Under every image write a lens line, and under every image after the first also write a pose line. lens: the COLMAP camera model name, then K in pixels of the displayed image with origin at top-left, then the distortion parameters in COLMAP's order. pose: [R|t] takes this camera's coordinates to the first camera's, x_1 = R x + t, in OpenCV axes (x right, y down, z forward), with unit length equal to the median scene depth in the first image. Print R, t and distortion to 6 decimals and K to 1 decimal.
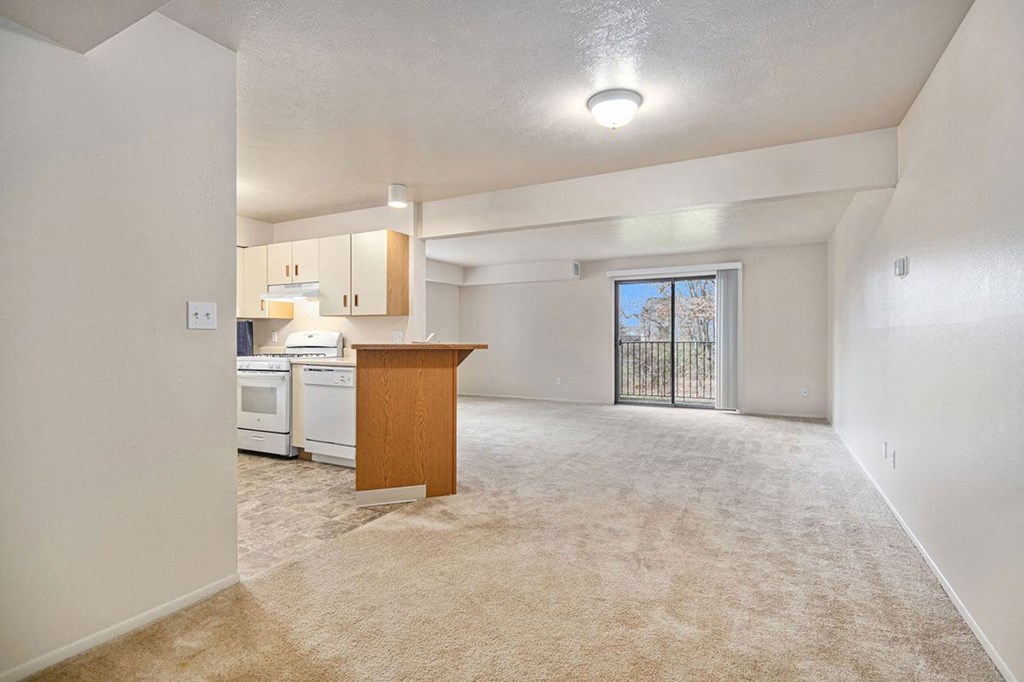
lens RADIAL K [[490.3, 0, 508.1], [0, 490.3, 337.7], [0, 0, 1]] dist [0.005601, -0.000349]
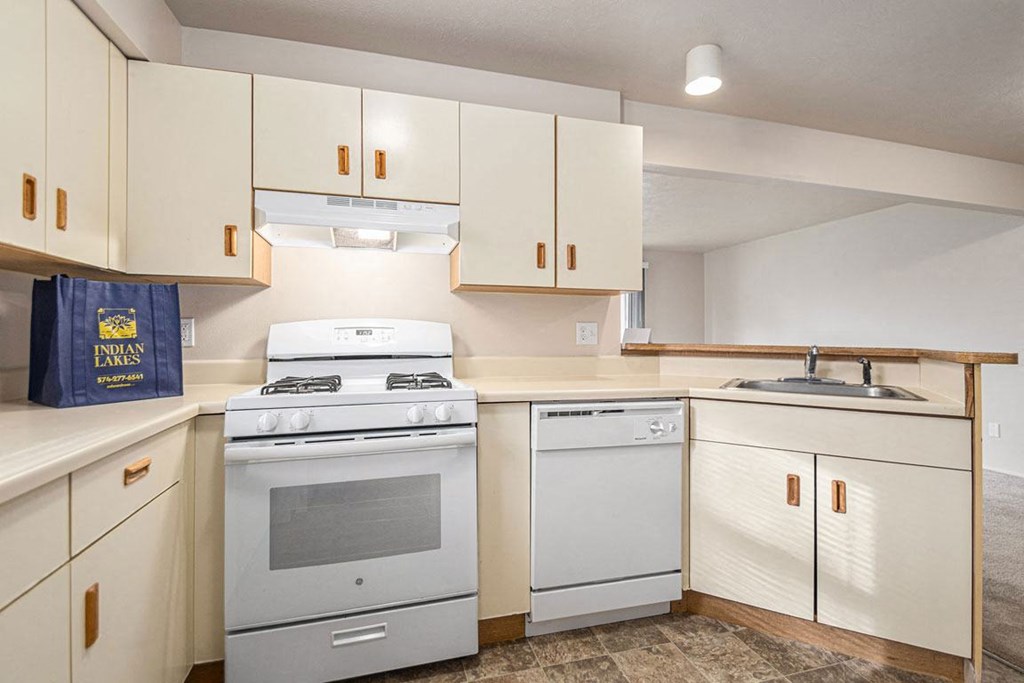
lens RADIAL K [[490.3, 0, 520.1], [0, 490.3, 331.6], [0, 0, 1]] dist [0.005601, -0.000349]
pose [[0.724665, 0.007063, 0.689065, -0.681718], [-0.001436, 0.999961, -0.008740, 0.000086], [-0.689100, 0.005344, 0.724646, 0.702961]]
